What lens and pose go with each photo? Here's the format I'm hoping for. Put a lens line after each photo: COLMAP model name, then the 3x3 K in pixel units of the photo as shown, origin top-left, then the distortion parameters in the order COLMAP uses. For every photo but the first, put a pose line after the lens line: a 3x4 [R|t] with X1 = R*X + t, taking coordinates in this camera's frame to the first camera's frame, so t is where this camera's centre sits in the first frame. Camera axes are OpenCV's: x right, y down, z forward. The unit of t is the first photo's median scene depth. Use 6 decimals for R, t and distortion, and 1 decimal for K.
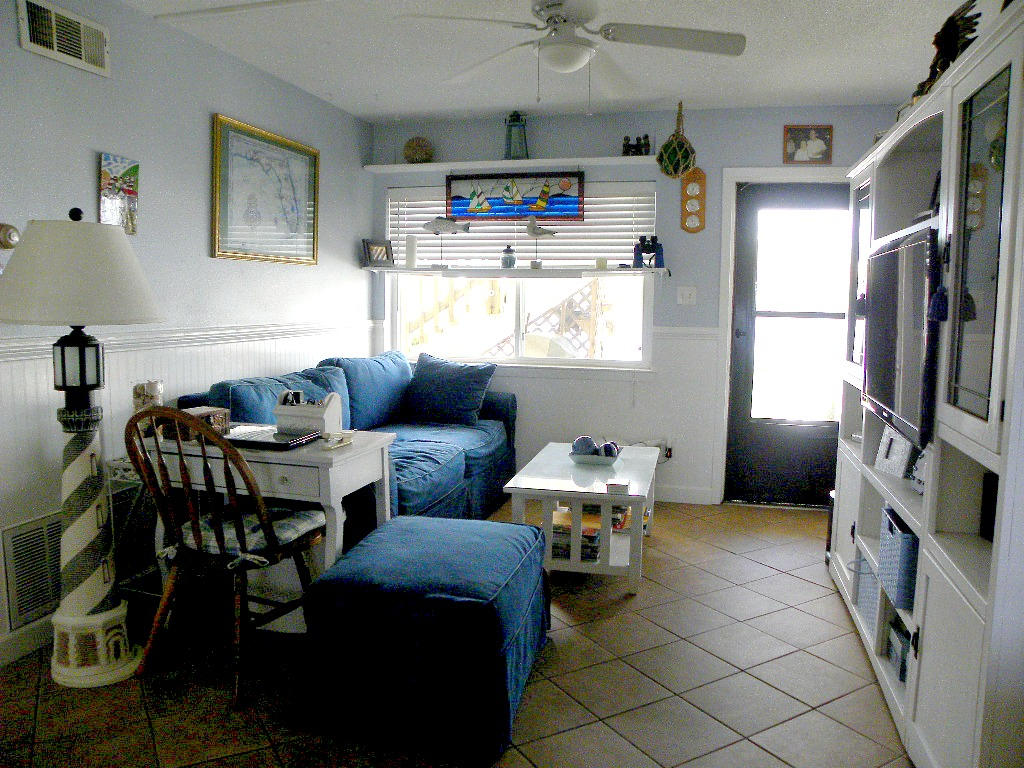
lens RADIAL K [[802.0, 0, 512.0], [0, 802.0, 384.0], [0, 0, 1]] dist [-0.134596, 0.095665]
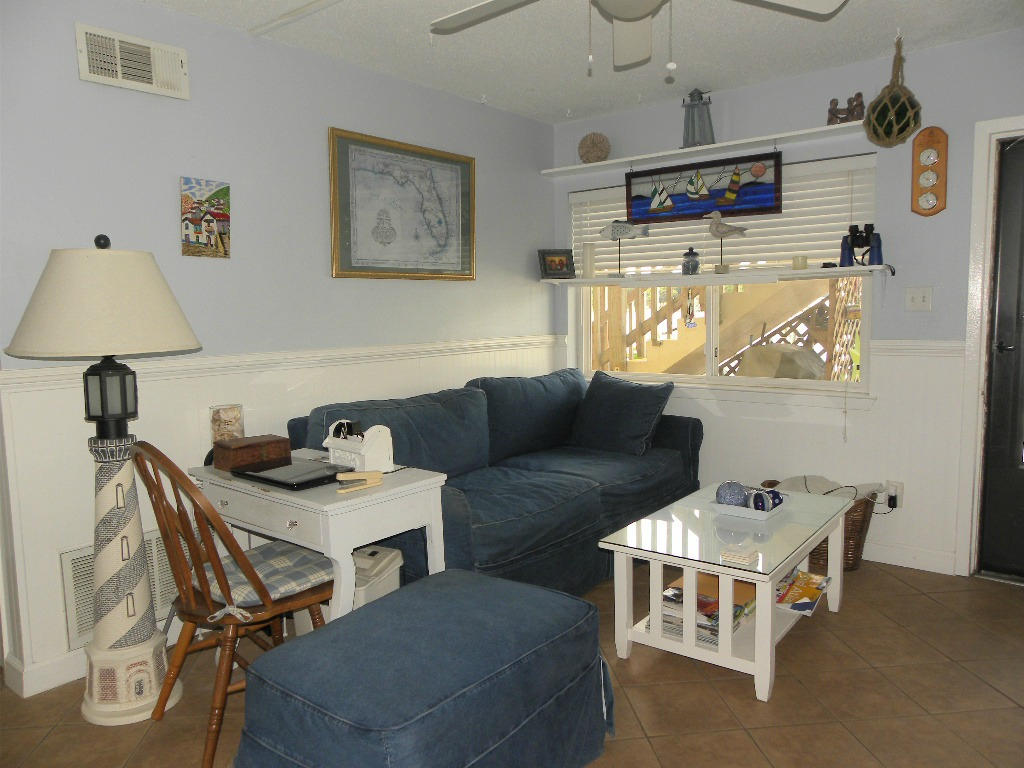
lens RADIAL K [[763.6, 0, 512.0], [0, 763.6, 384.0], [0, 0, 1]] dist [-0.002089, -0.000441]
pose [[0.911952, 0.012941, -0.410092, 0.167933], [-0.014716, 0.999891, -0.001171, -0.023281], [0.410033, 0.007102, 0.912043, 0.174413]]
